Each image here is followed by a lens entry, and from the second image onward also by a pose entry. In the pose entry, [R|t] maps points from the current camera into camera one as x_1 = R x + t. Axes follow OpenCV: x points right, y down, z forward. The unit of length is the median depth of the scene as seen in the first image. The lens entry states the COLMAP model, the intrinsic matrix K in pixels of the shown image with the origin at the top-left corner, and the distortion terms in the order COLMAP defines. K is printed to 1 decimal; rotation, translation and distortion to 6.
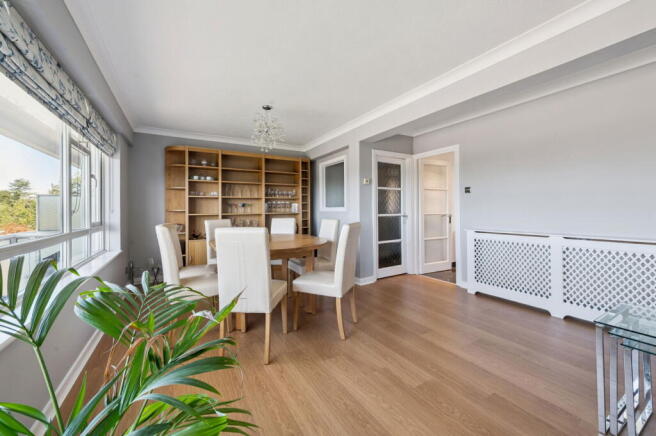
lens RADIAL K [[266.8, 0, 331.7], [0, 266.8, 207.4], [0, 0, 1]] dist [0.004486, -0.000789]
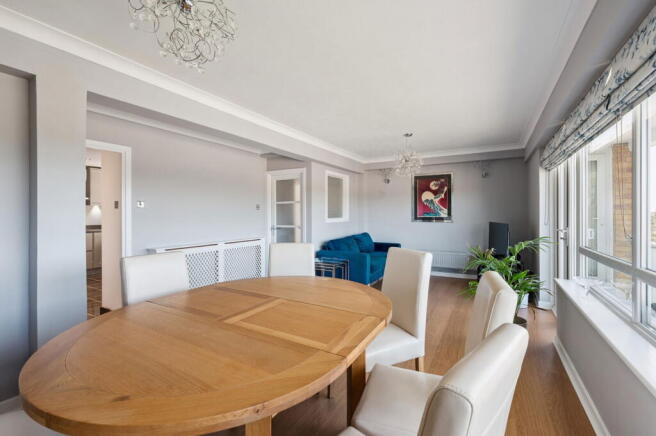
lens RADIAL K [[290.5, 0, 325.5], [0, 290.5, 220.2], [0, 0, 1]] dist [-0.005335, 0.000697]
pose [[-0.482692, -0.014037, 0.875678, -0.574851], [-0.006074, 0.999901, 0.012680, -0.028600], [-0.875769, 0.000802, -0.482730, 0.888813]]
